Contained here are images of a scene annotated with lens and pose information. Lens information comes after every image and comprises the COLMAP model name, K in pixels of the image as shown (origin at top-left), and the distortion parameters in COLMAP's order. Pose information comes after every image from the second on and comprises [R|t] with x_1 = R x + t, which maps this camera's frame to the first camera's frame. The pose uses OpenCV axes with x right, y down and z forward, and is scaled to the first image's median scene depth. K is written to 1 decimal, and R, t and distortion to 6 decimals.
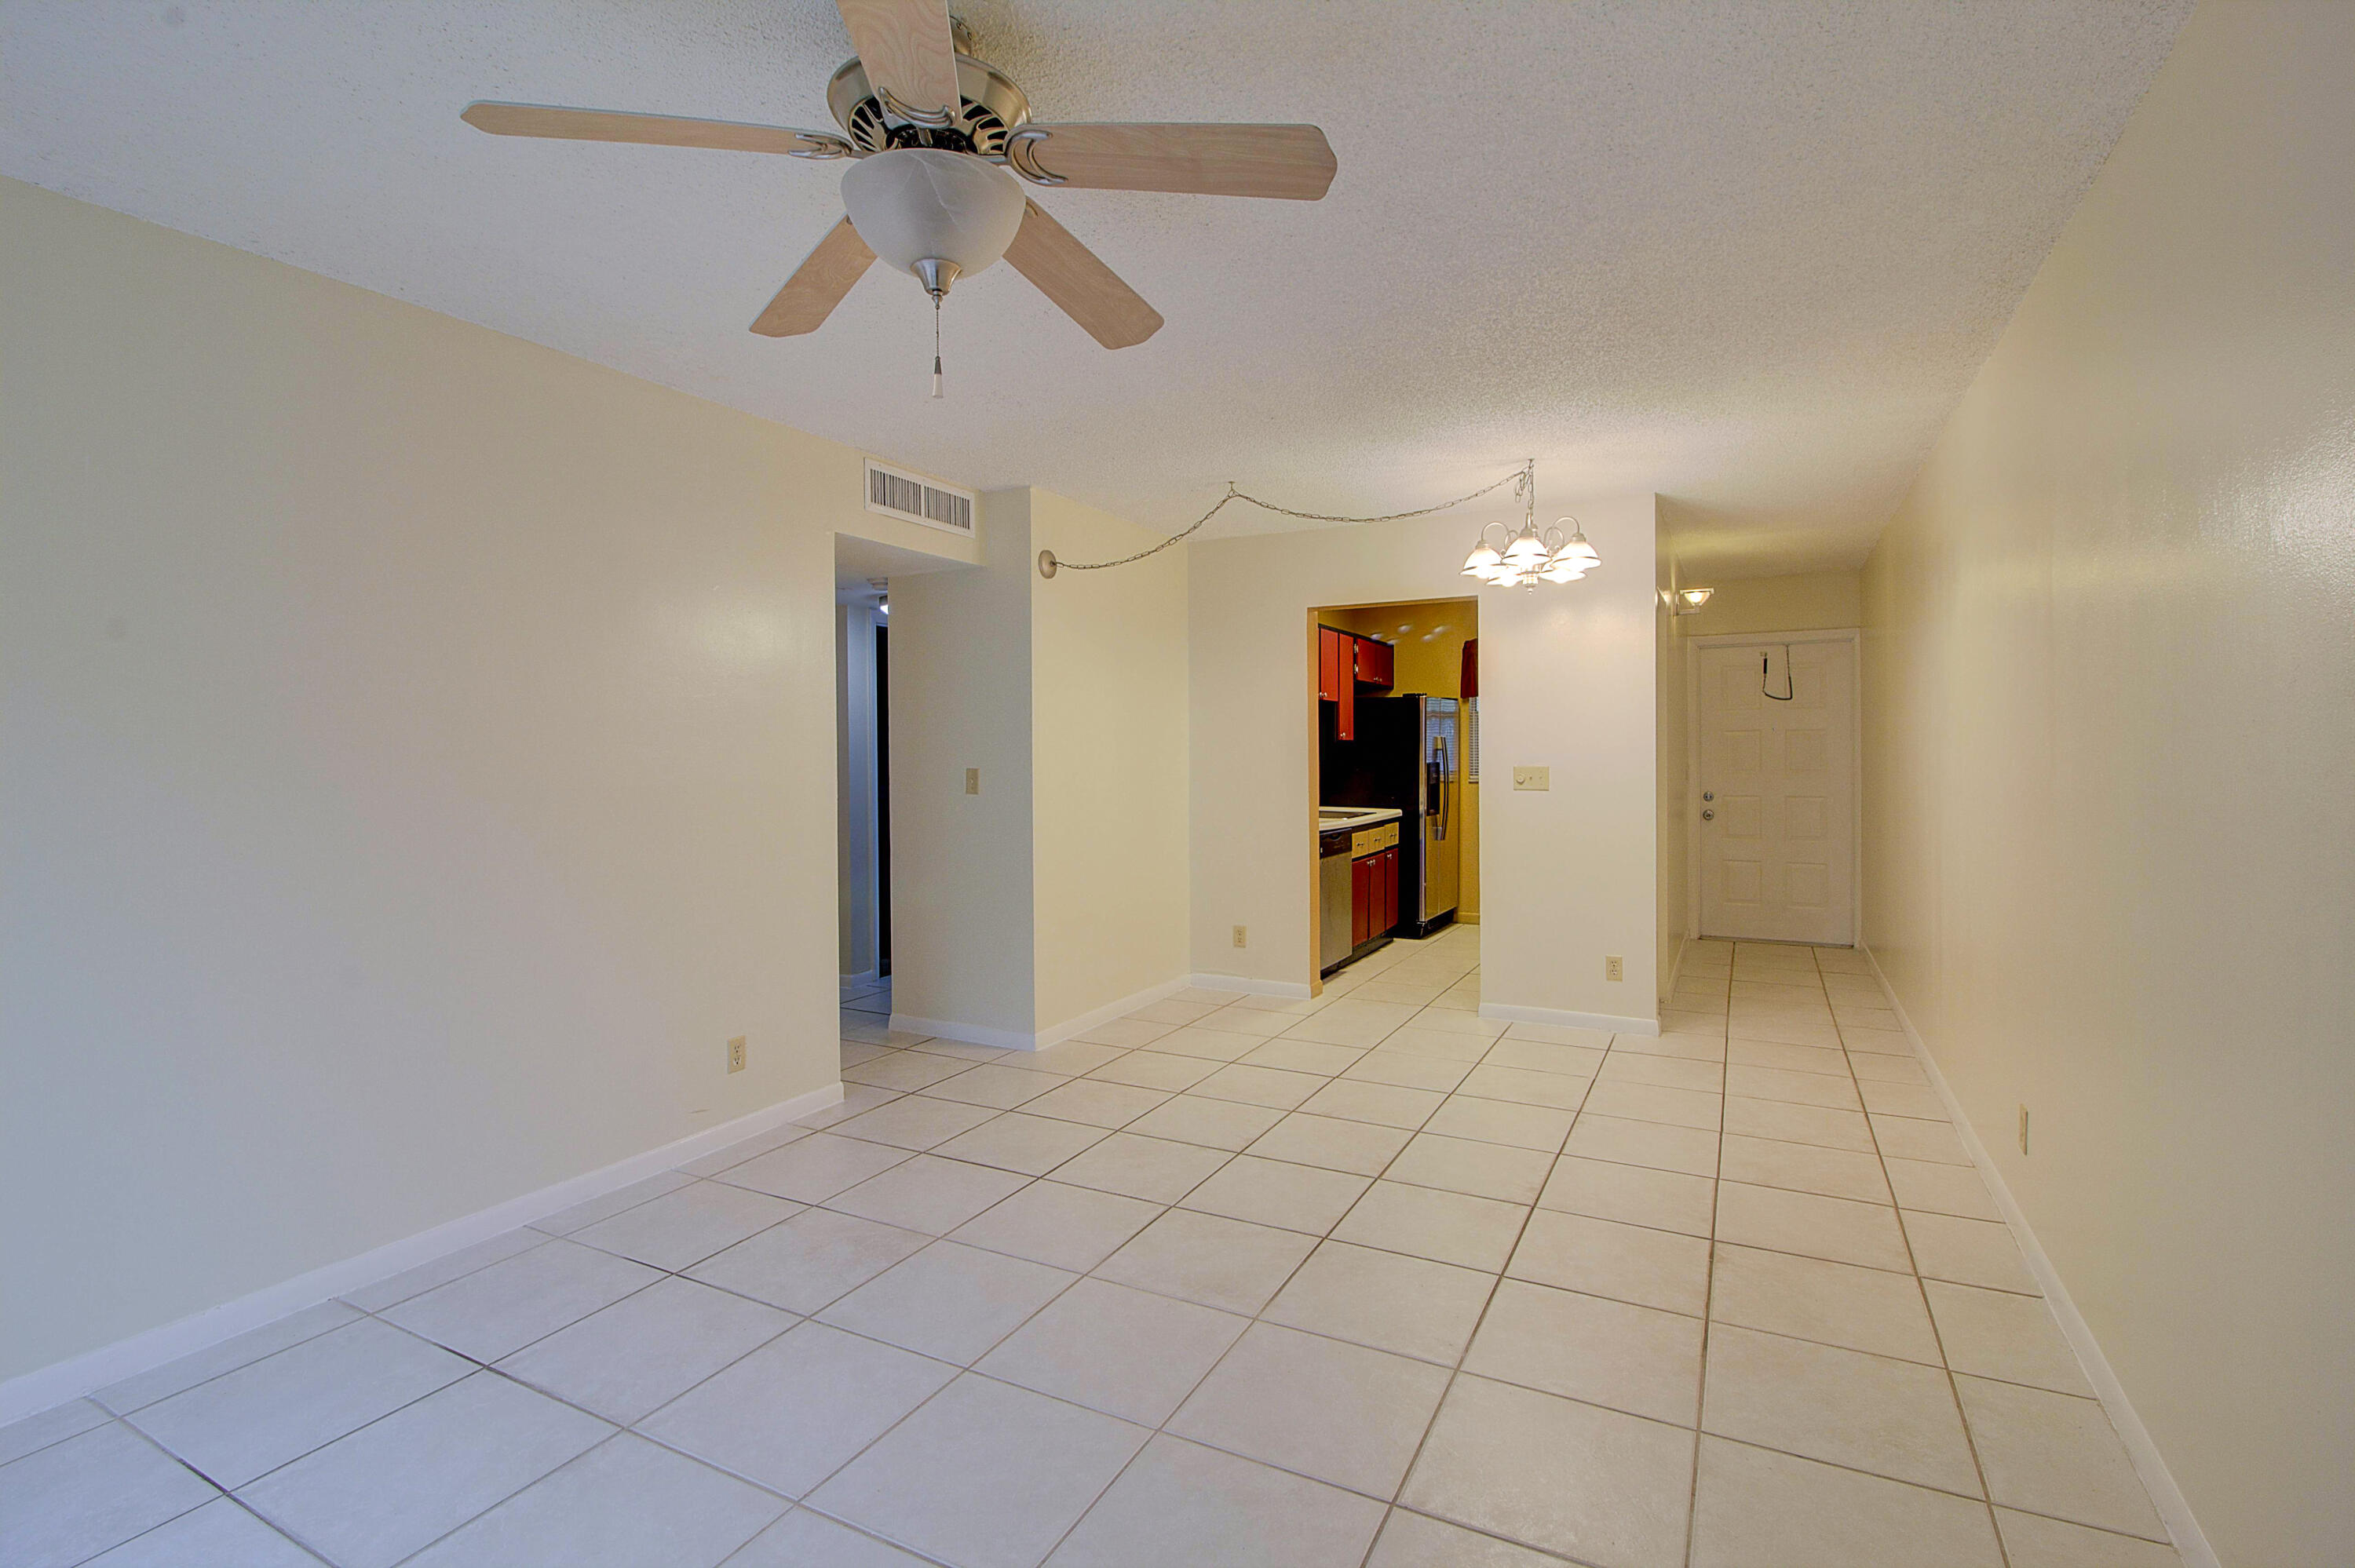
lens RADIAL K [[1087.2, 0, 1172.0], [0, 1087.2, 784.1], [0, 0, 1]] dist [-0.012907, -0.008499]
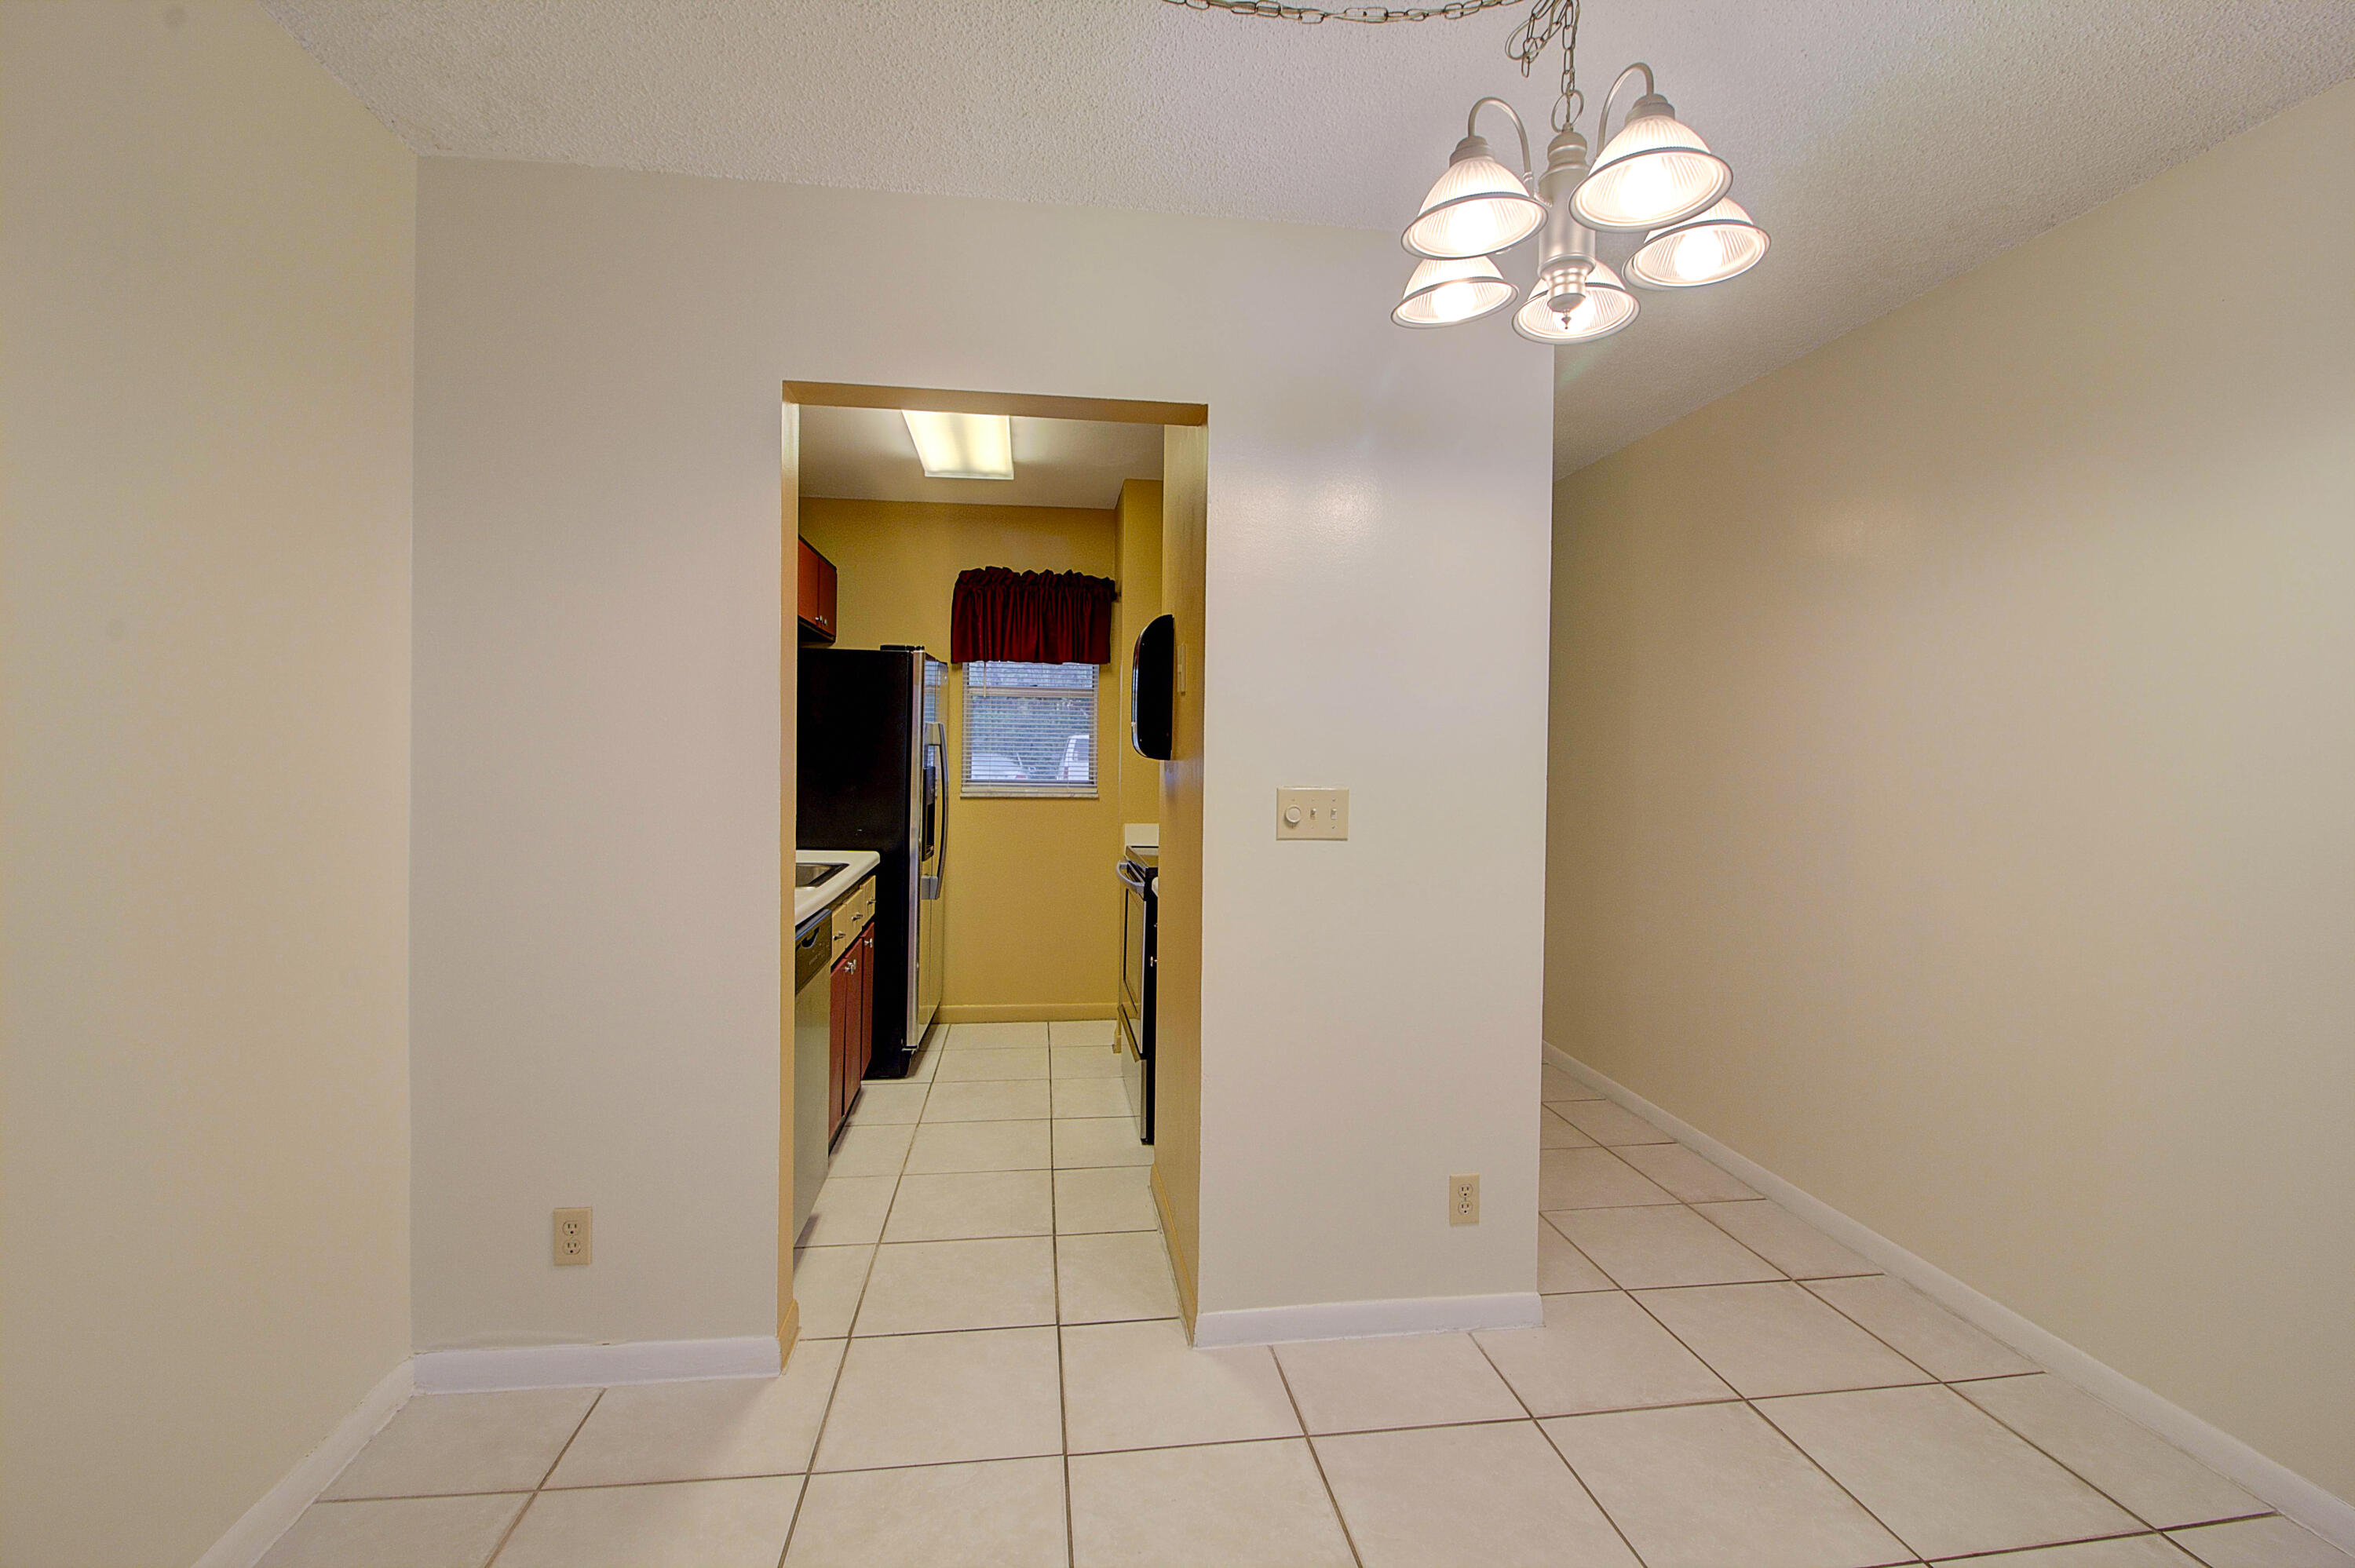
lens RADIAL K [[1087.2, 0, 1195.8], [0, 1087.2, 763.0], [0, 0, 1]] dist [-0.012907, -0.008499]
pose [[0.803314, 0.009994, 0.595472, 0.012493], [-0.002547, 0.999908, -0.013346, -0.018206], [-0.595550, 0.009205, 0.803266, 0.566554]]
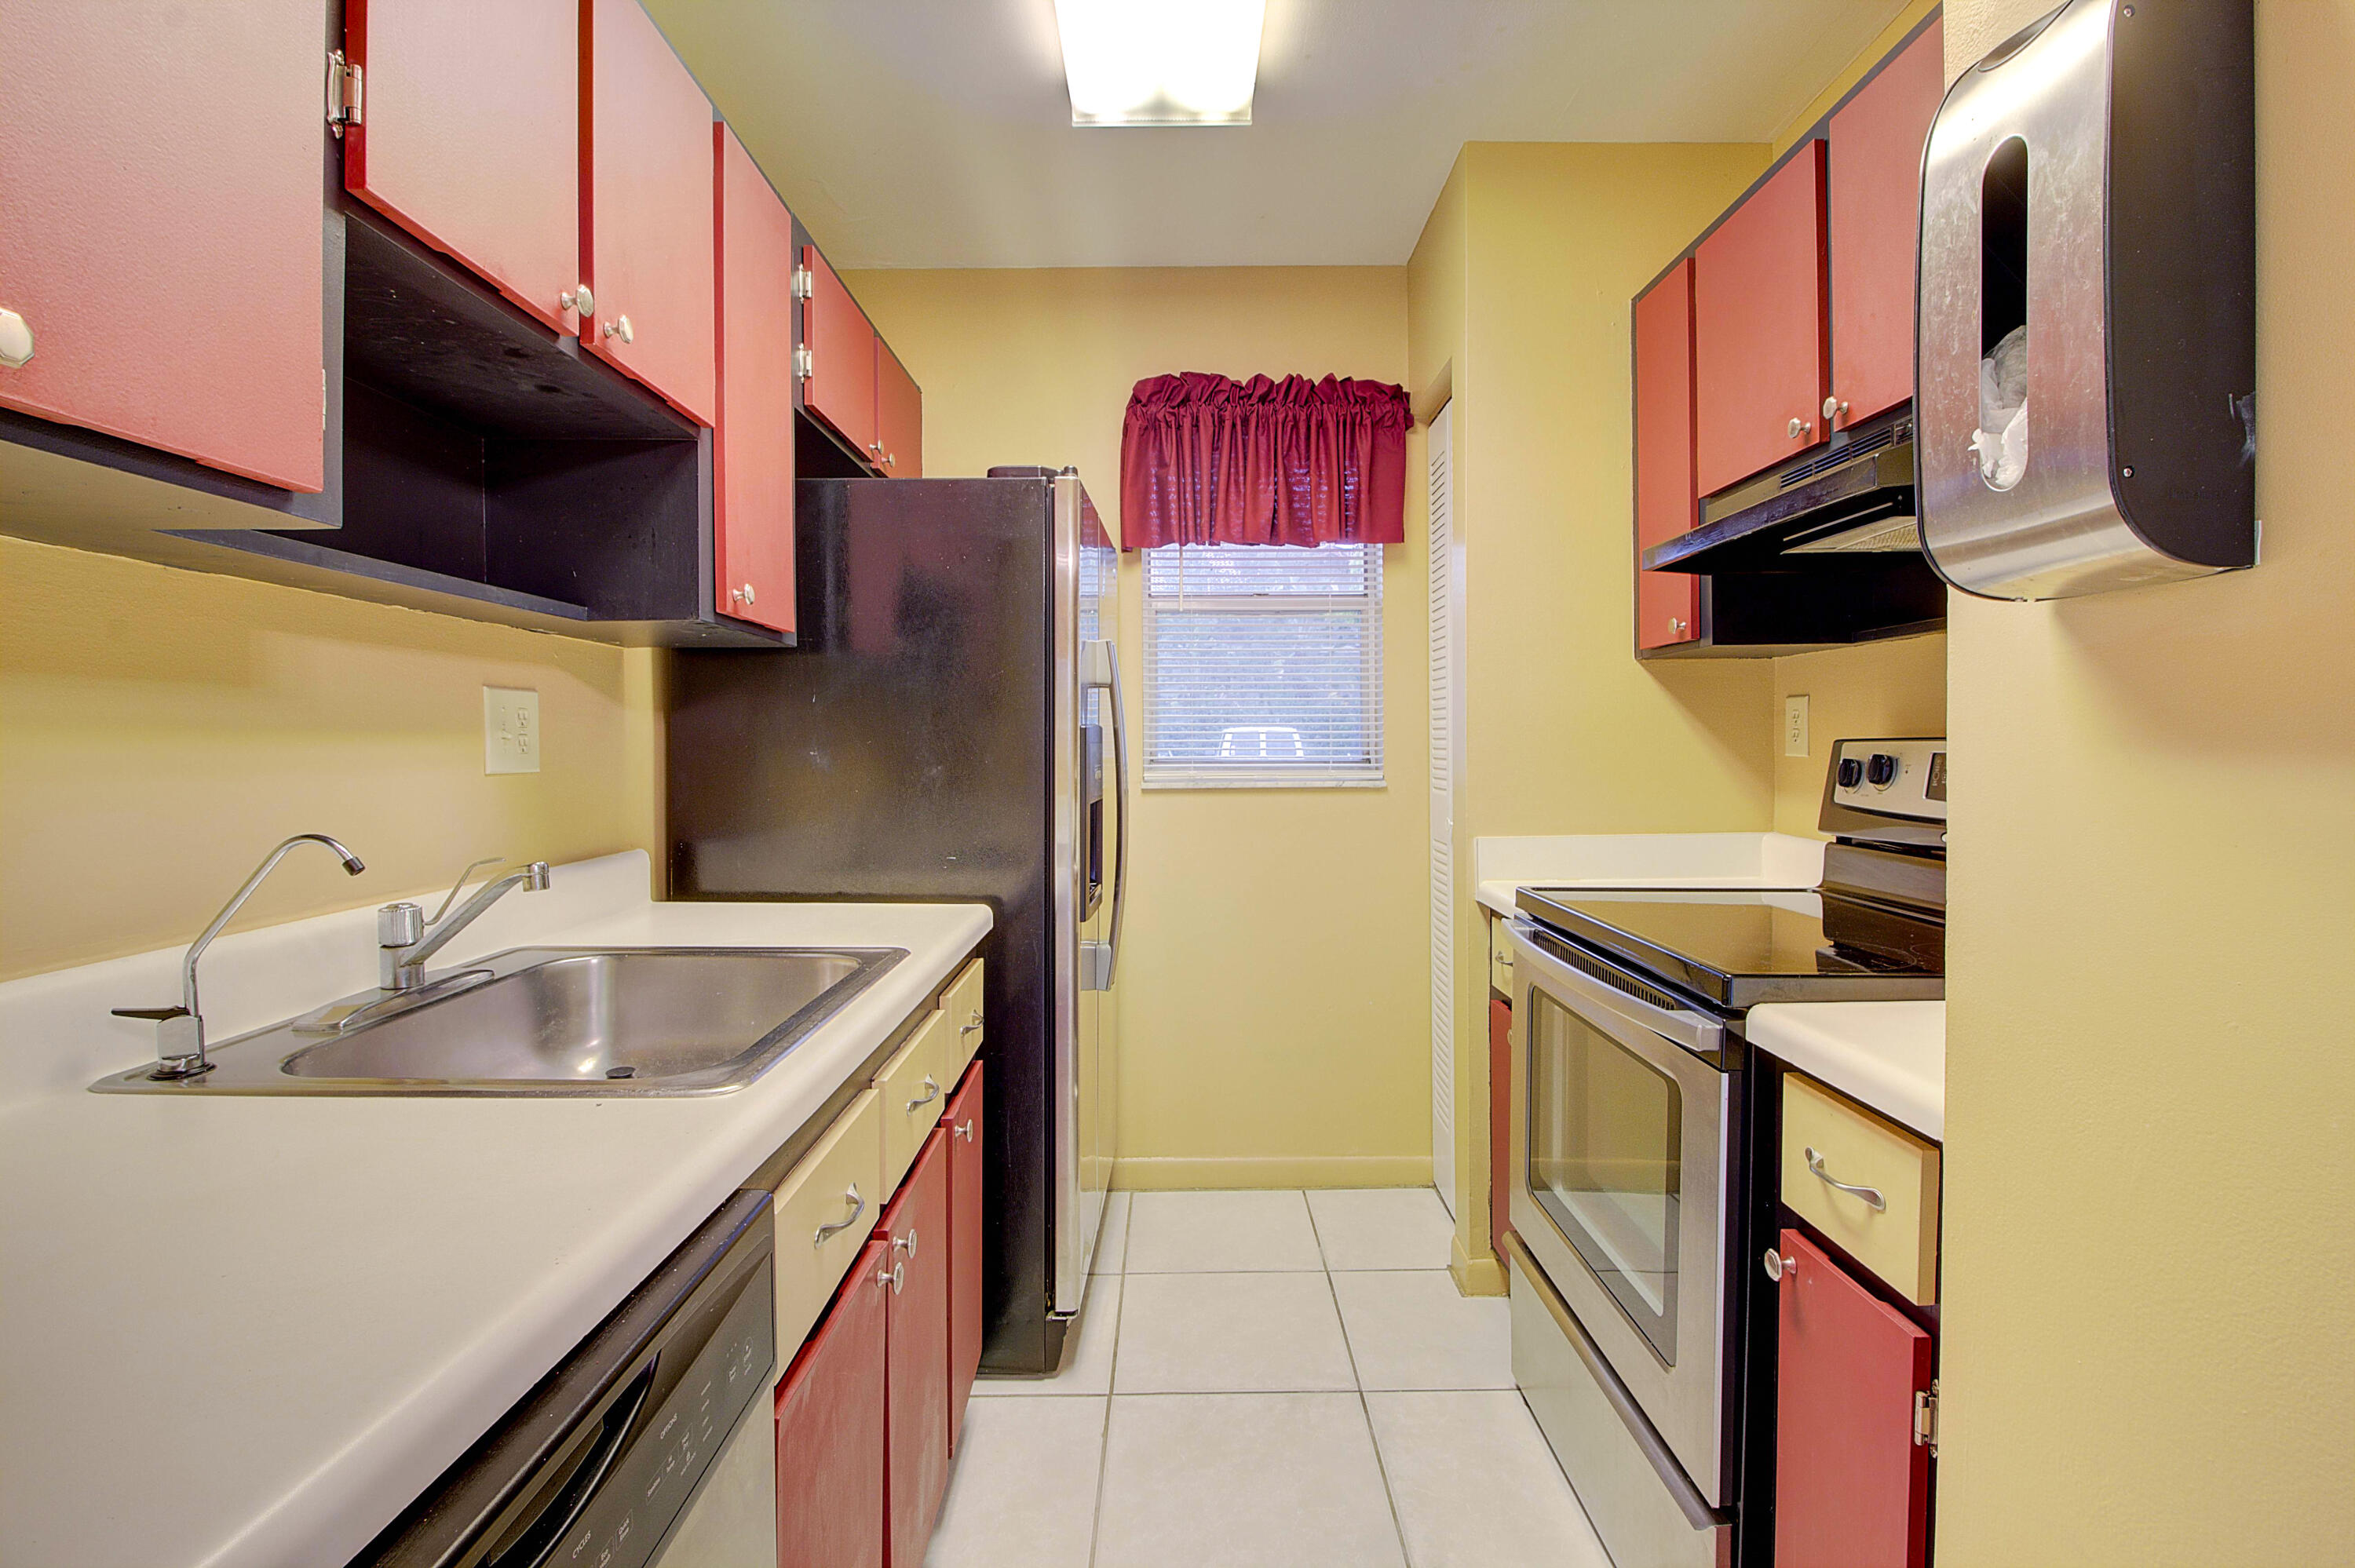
lens RADIAL K [[1087.2, 0, 1189.1], [0, 1087.2, 764.0], [0, 0, 1]] dist [-0.012907, -0.008499]
pose [[0.876712, -0.006519, 0.480972, 0.159288], [0.013785, 0.999838, -0.011575, -0.007592], [-0.480818, 0.016778, 0.876660, 0.930198]]
